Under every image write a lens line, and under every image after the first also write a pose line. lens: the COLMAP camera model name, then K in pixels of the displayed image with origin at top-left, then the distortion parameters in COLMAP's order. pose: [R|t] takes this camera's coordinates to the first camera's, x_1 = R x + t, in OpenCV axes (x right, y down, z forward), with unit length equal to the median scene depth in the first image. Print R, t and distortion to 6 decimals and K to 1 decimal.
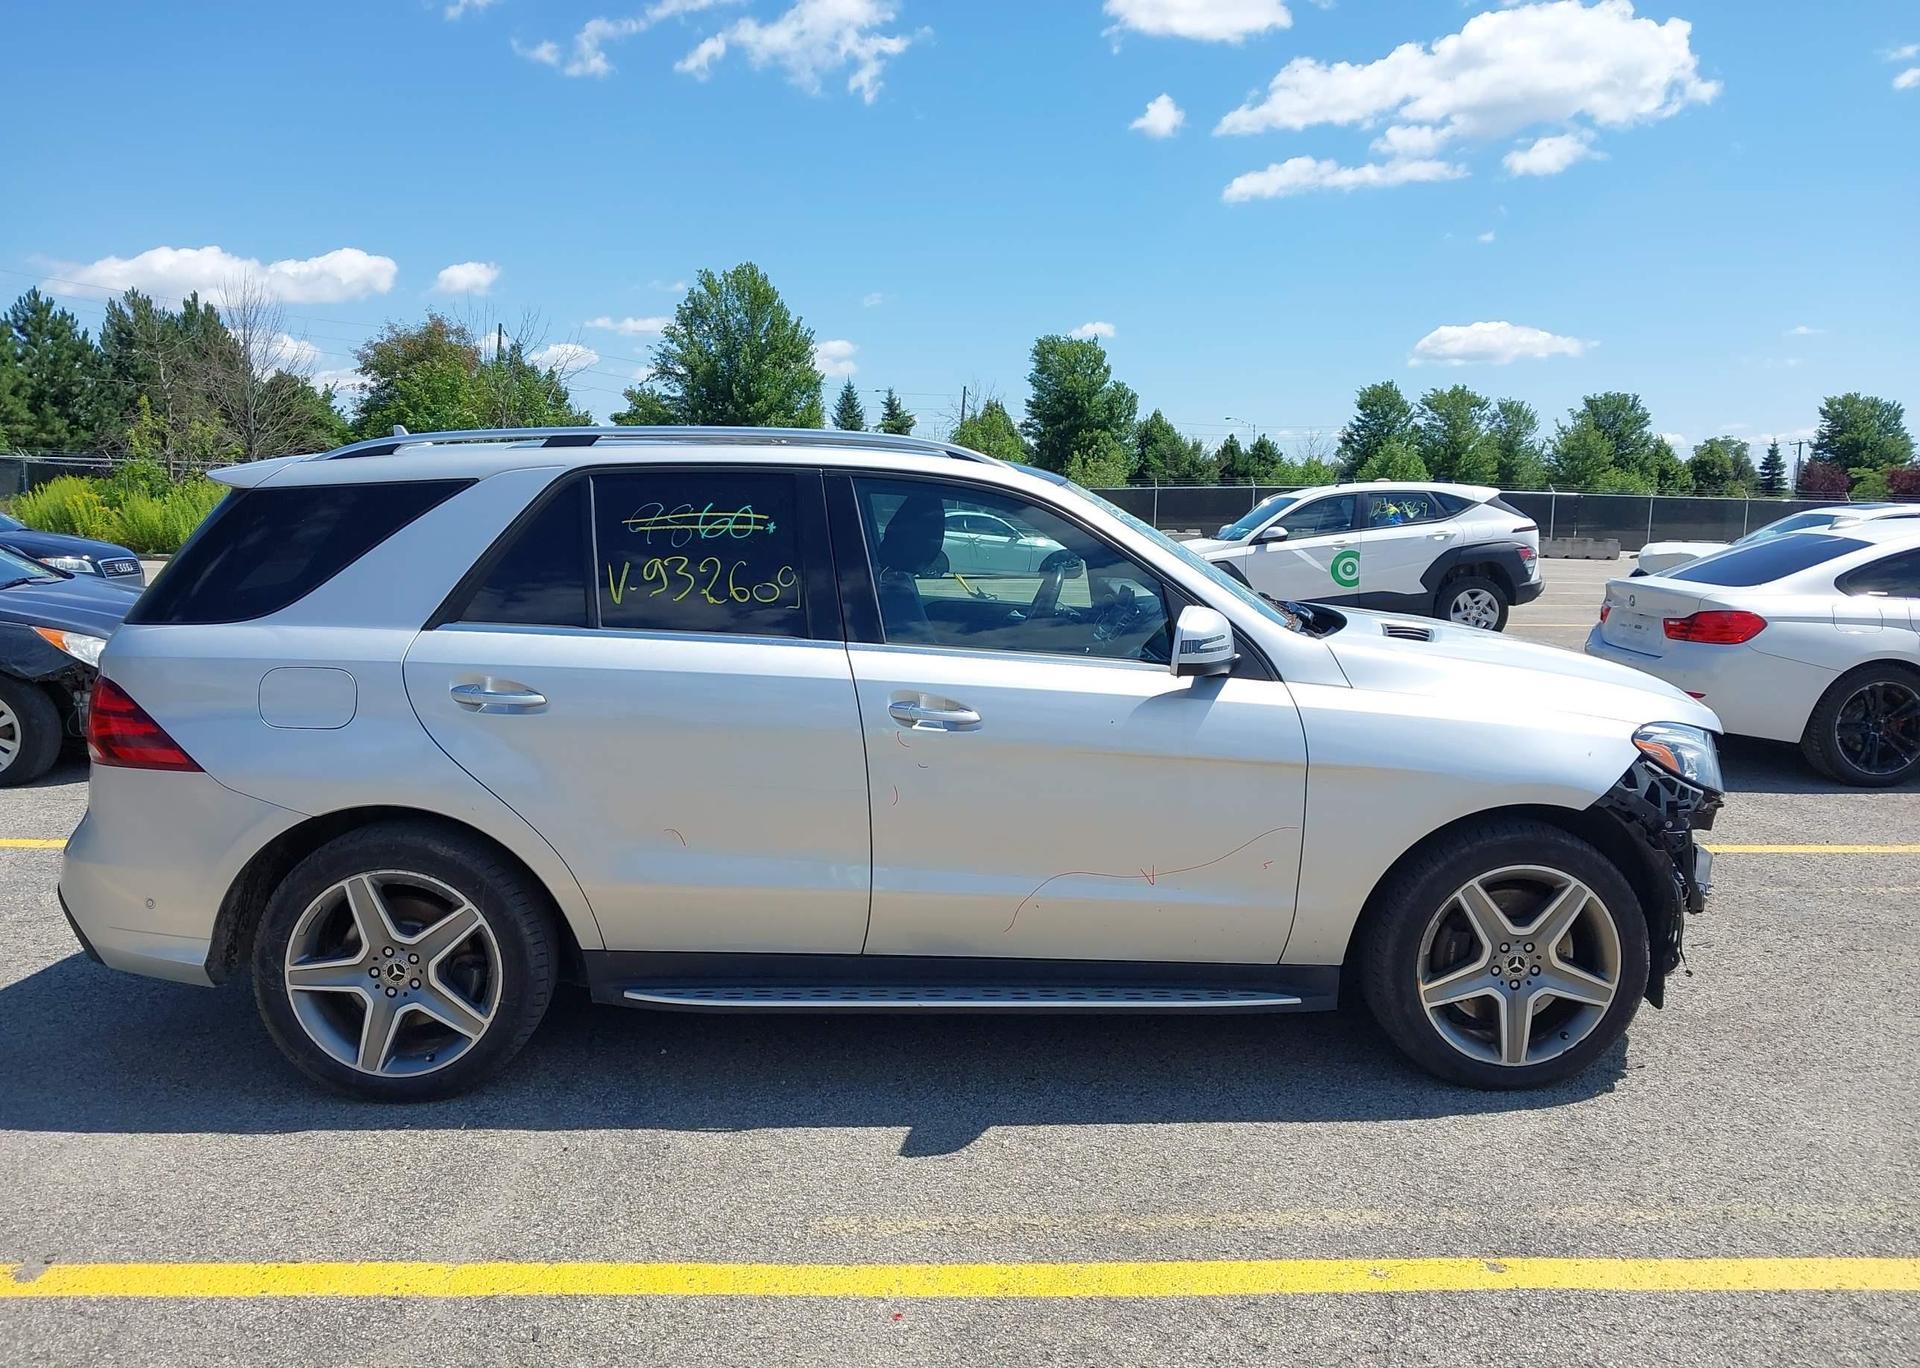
lens RADIAL K [[1517.8, 0, 950.0], [0, 1517.8, 683.3], [0, 0, 1]] dist [0.030318, -0.044128]
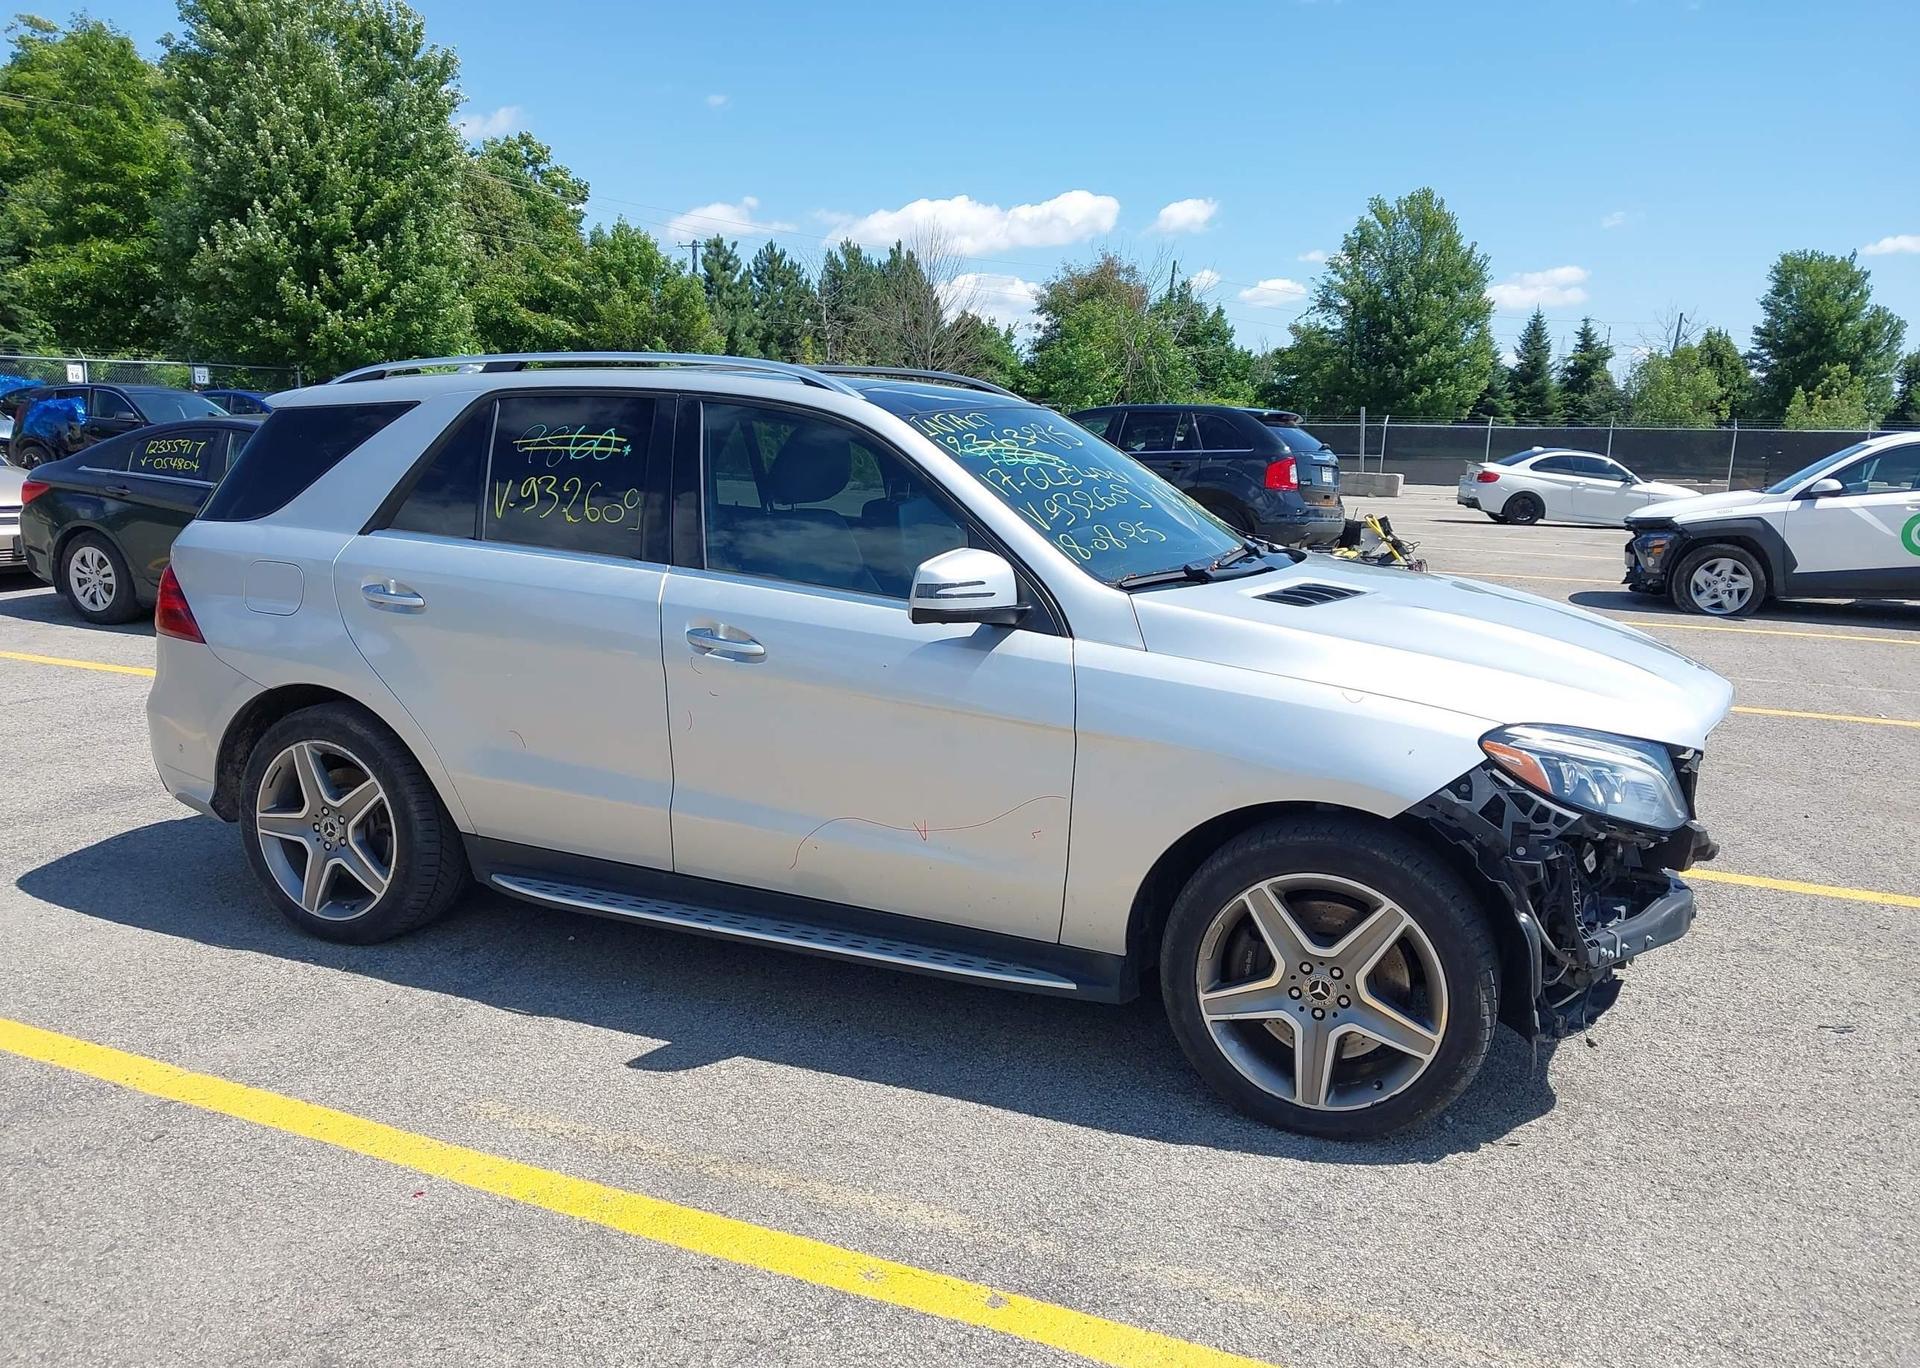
lens RADIAL K [[1517.8, 0, 961.9], [0, 1517.8, 699.2], [0, 0, 1]] dist [0.030318, -0.044128]
pose [[0.903027, 0.091725, -0.419678, 0.538235], [-0.070342, 0.995325, 0.066182, -0.019101], [0.423787, -0.030243, 0.905257, 0.155274]]
